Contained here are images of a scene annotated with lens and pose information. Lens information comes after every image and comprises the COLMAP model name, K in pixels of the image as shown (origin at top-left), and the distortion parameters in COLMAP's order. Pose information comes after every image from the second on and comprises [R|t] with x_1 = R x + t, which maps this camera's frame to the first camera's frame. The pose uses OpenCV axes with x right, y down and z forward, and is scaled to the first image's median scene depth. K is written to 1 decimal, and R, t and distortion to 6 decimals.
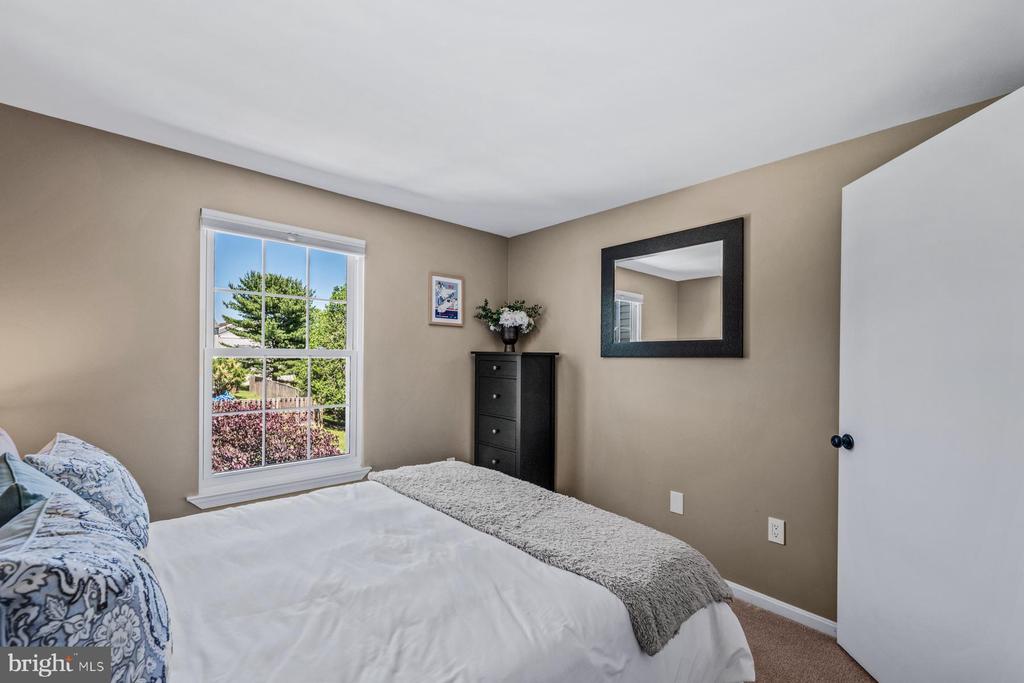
lens RADIAL K [[437.7, 0, 508.0], [0, 437.7, 358.0], [0, 0, 1]] dist [0.000435, 0.000039]
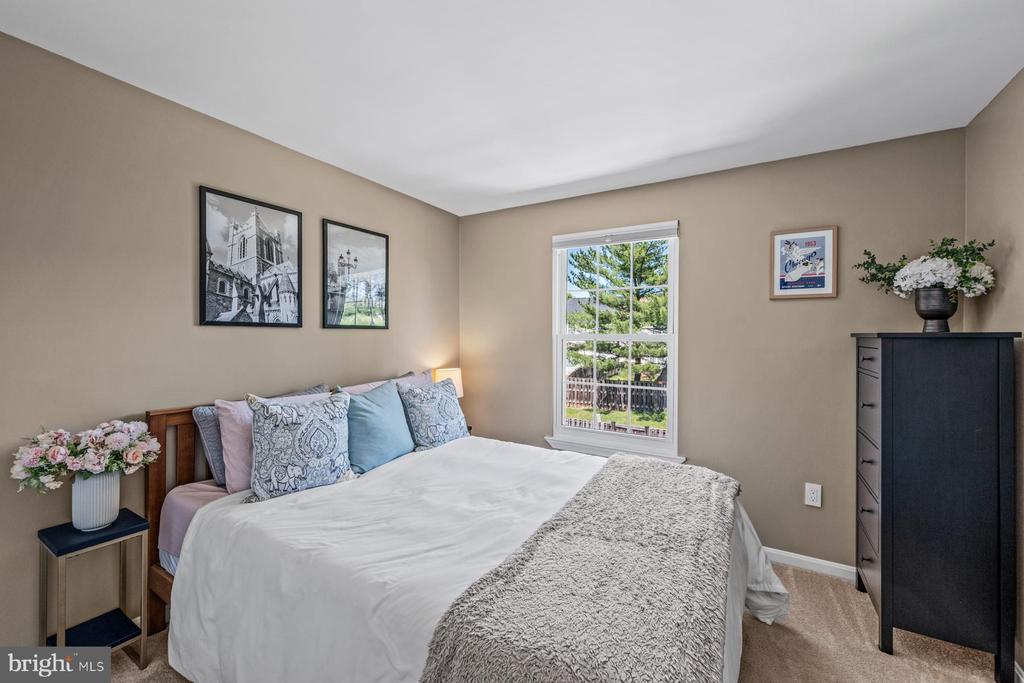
lens RADIAL K [[432.4, 0, 512.0], [0, 432.4, 341.5], [0, 0, 1]] dist [0.000286, -0.000006]
pose [[0.255264, -0.001653, -0.966870, 0.442776], [-0.009221, 0.999949, -0.004144, 0.005185], [0.966827, 0.009973, 0.255235, 0.361193]]
